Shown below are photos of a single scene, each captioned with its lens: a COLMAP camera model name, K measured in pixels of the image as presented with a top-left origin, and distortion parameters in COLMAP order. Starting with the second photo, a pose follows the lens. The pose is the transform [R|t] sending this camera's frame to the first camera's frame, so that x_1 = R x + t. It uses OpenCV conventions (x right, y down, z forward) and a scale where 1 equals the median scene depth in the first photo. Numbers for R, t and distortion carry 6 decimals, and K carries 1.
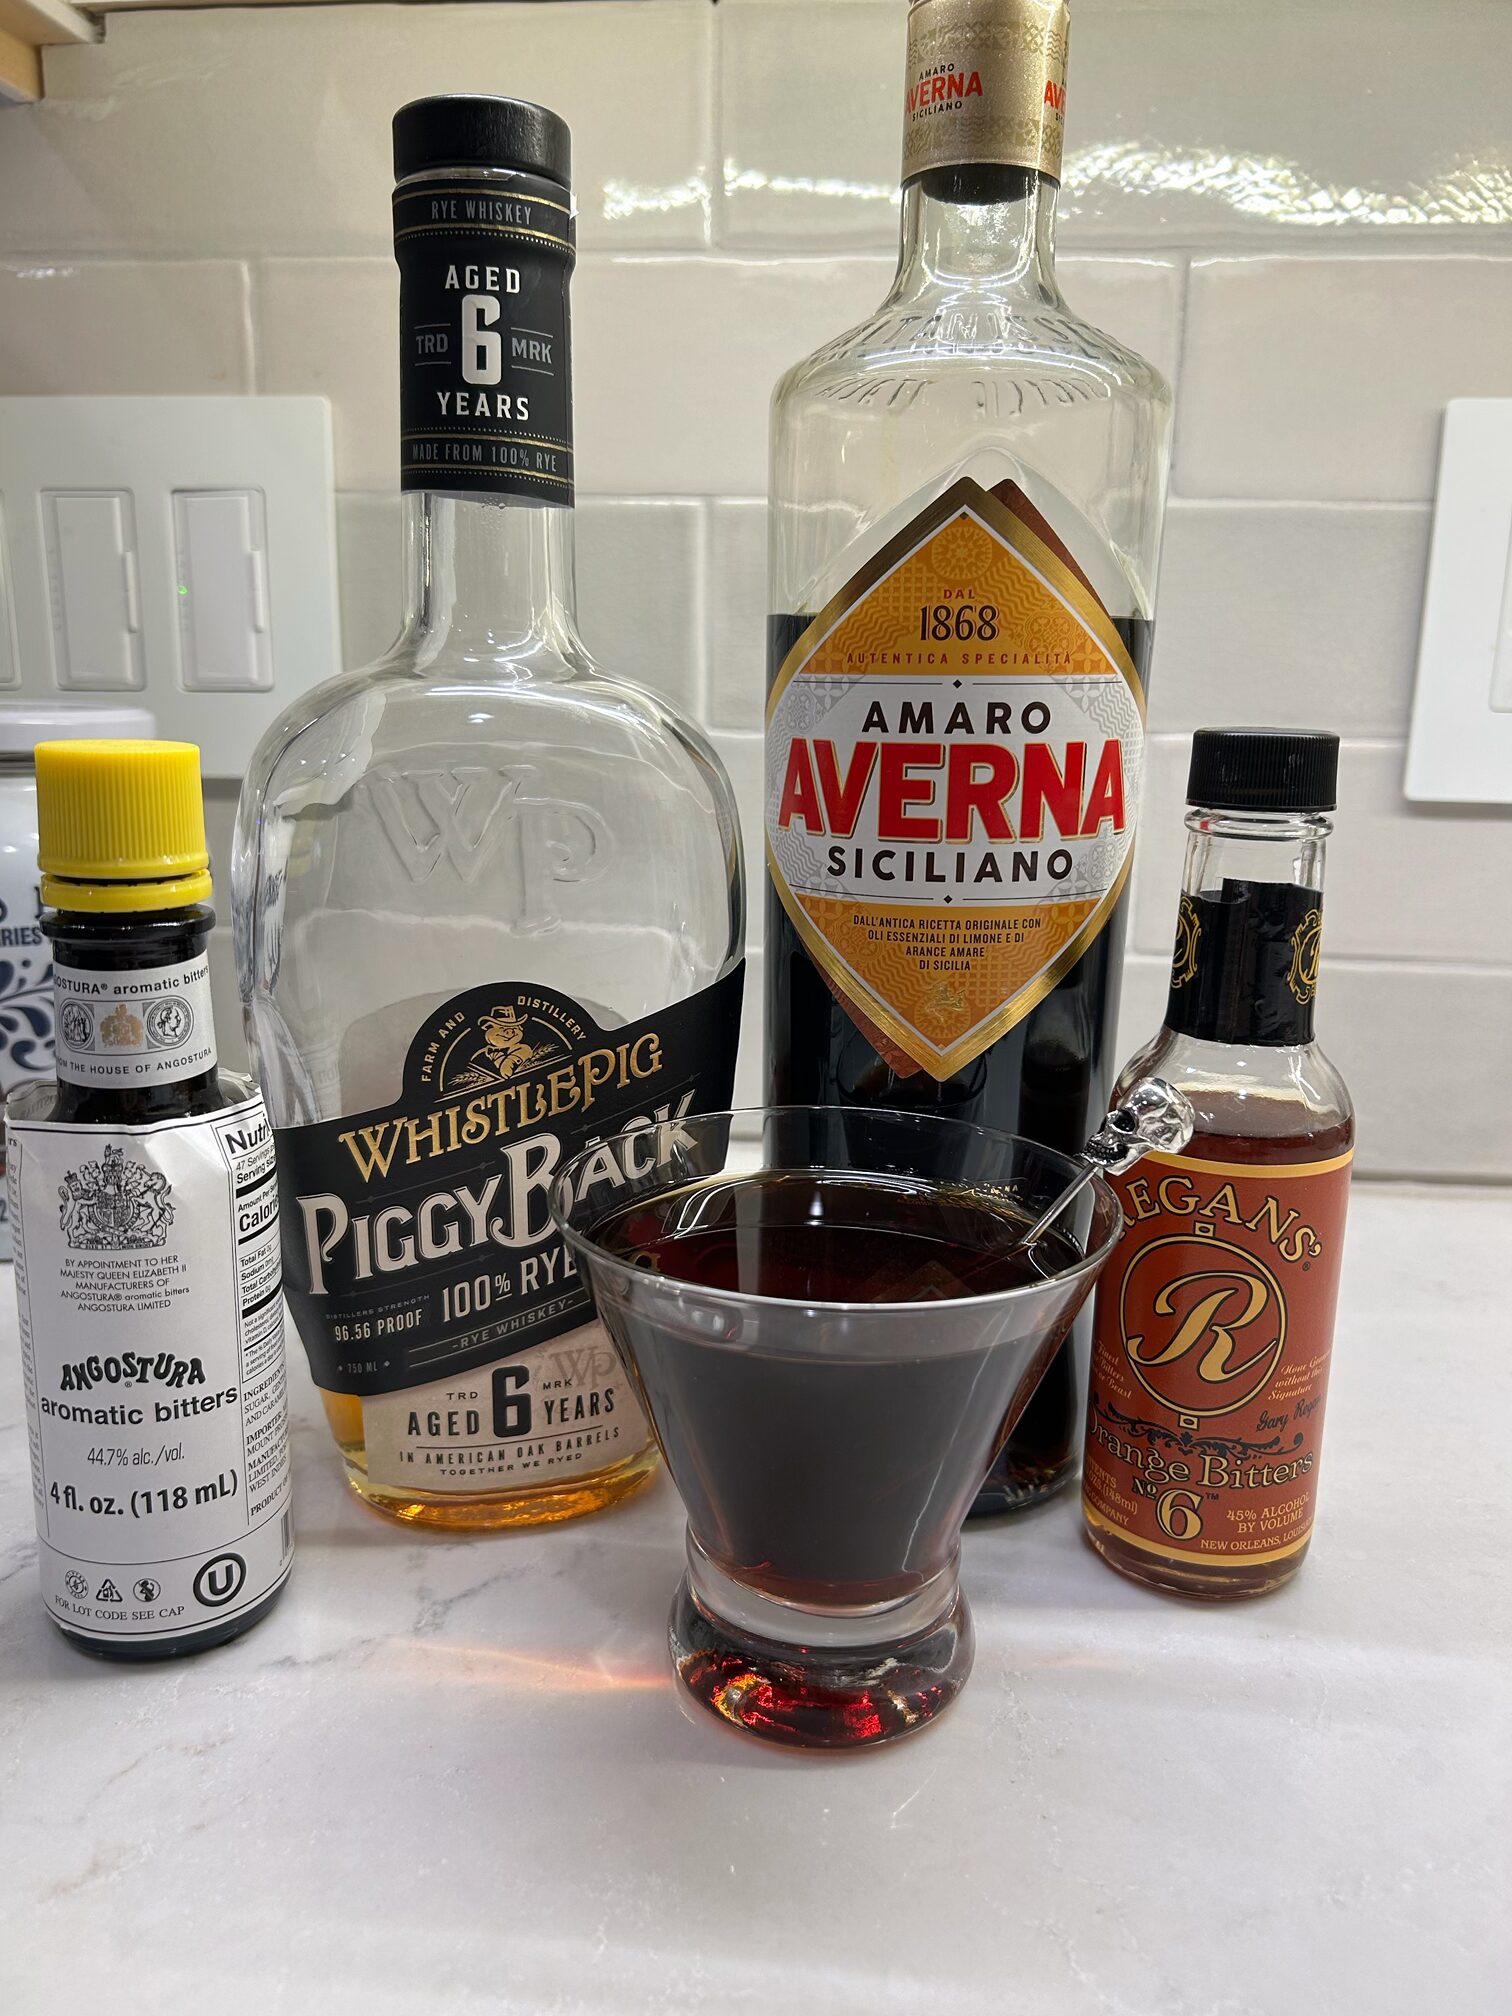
lens RADIAL K [[1557.0, 0, 728.1], [0, 1557.0, 1007.8], [0, 0, 1]] dist [-0.003555, 0.002051]
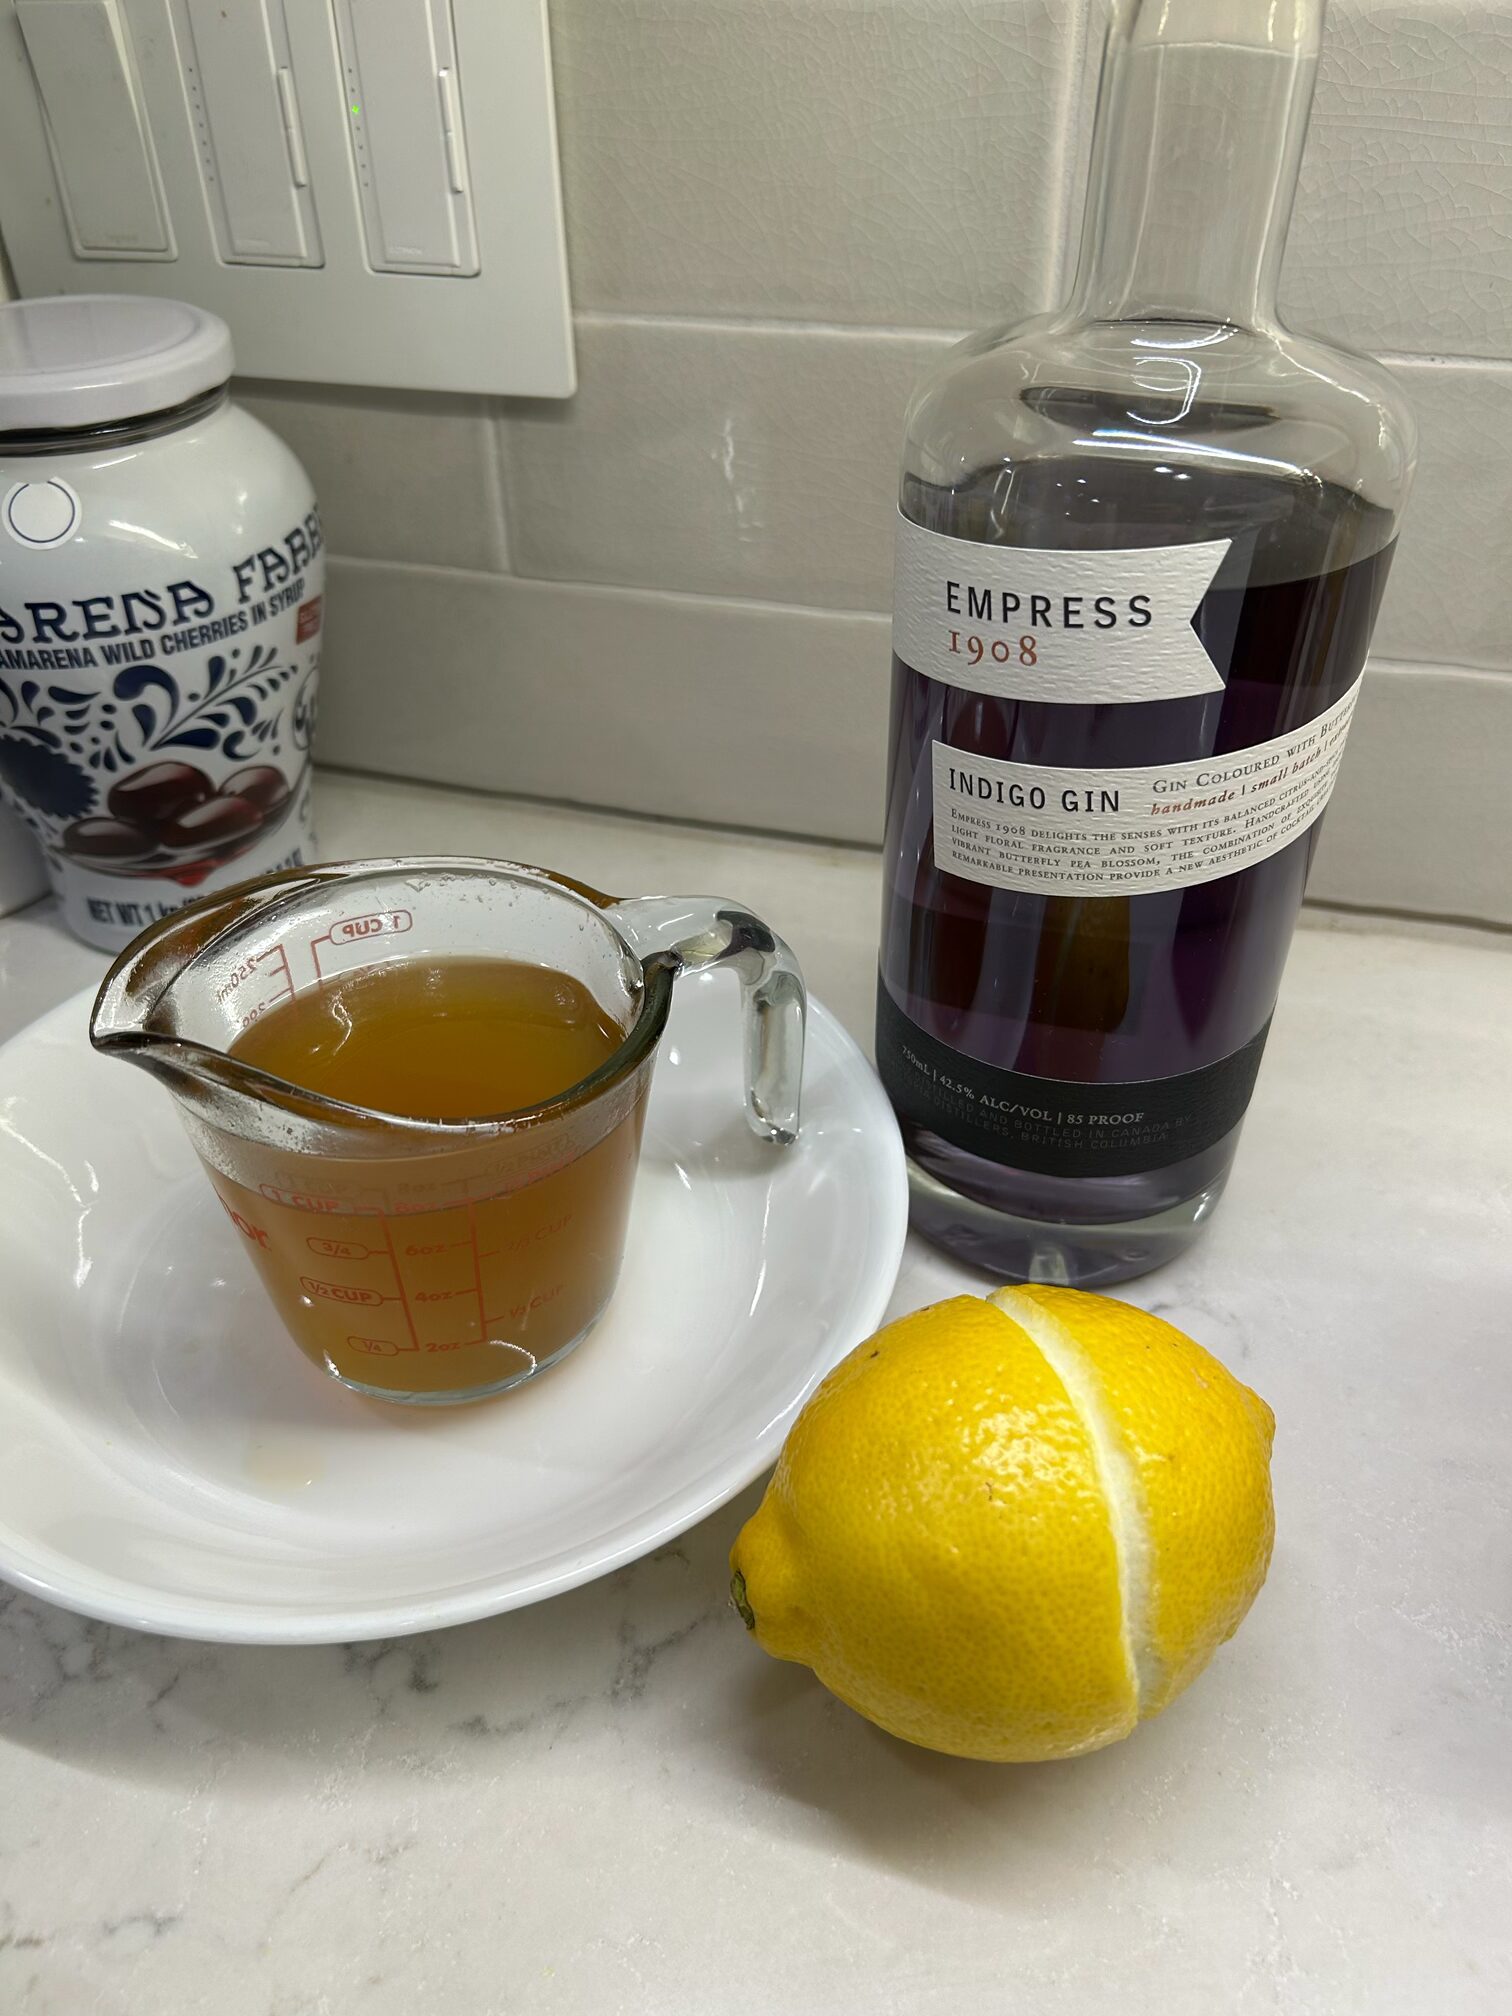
lens RADIAL K [[1557.0, 0, 728.1], [0, 1557.0, 1007.8], [0, 0, 1]] dist [-0.003555, 0.002051]
pose [[0.979910, 0.093869, -0.175971, -0.005838], [-0.011929, 0.908321, 0.418103, -0.207039], [0.199085, -0.407604, 0.891192, 0.207577]]
